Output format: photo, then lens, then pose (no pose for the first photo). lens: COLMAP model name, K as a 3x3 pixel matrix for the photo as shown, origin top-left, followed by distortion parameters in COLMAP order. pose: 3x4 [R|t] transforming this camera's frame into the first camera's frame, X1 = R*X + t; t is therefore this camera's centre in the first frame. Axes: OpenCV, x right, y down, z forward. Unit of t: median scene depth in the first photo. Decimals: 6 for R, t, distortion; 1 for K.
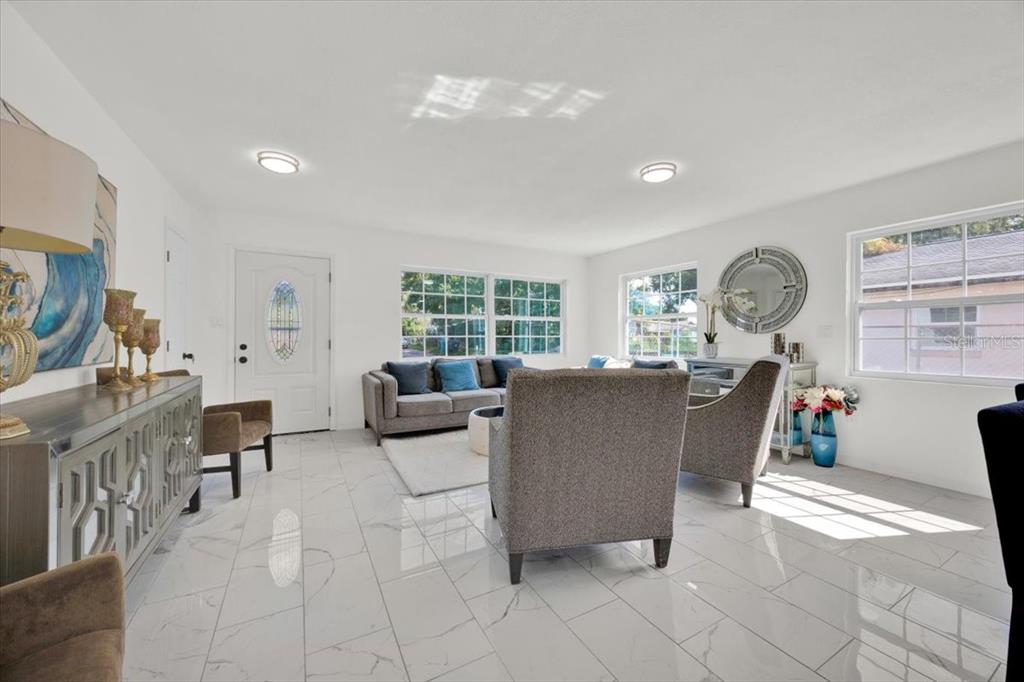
lens RADIAL K [[391.4, 0, 518.0], [0, 391.4, 340.4], [0, 0, 1]] dist [-0.000174, 0.000011]
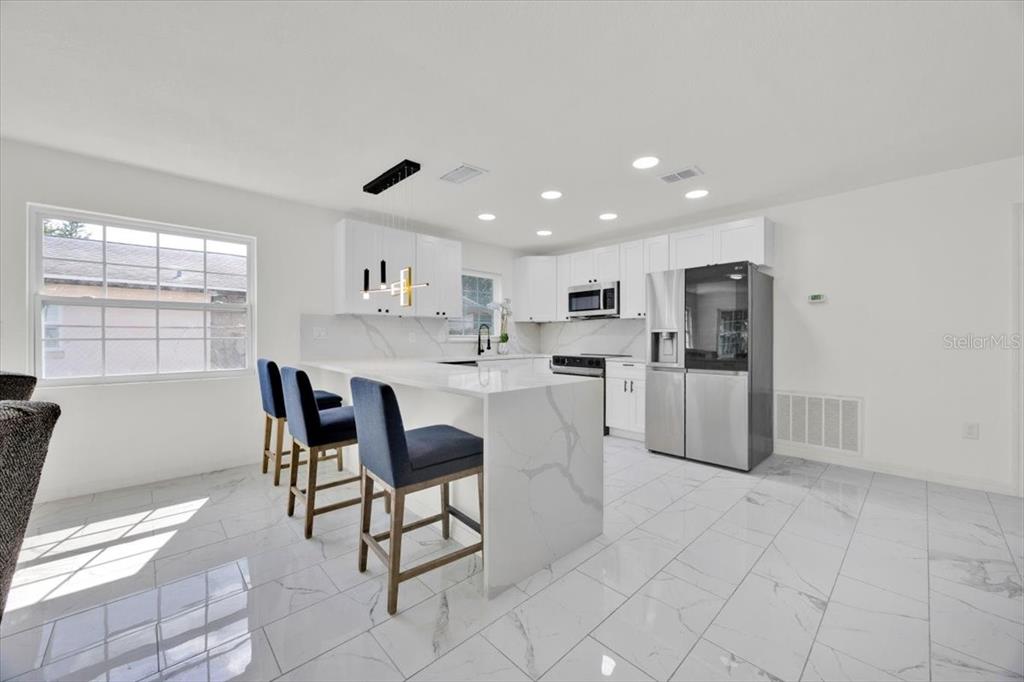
lens RADIAL K [[391.4, 0, 517.4], [0, 391.4, 336.0], [0, 0, 1]] dist [-0.000174, 0.000011]
pose [[-0.246876, 0.004049, 0.969039, -0.176296], [0.008321, 0.999963, -0.002058, -0.002386], [-0.969011, 0.007555, -0.246900, 0.324132]]
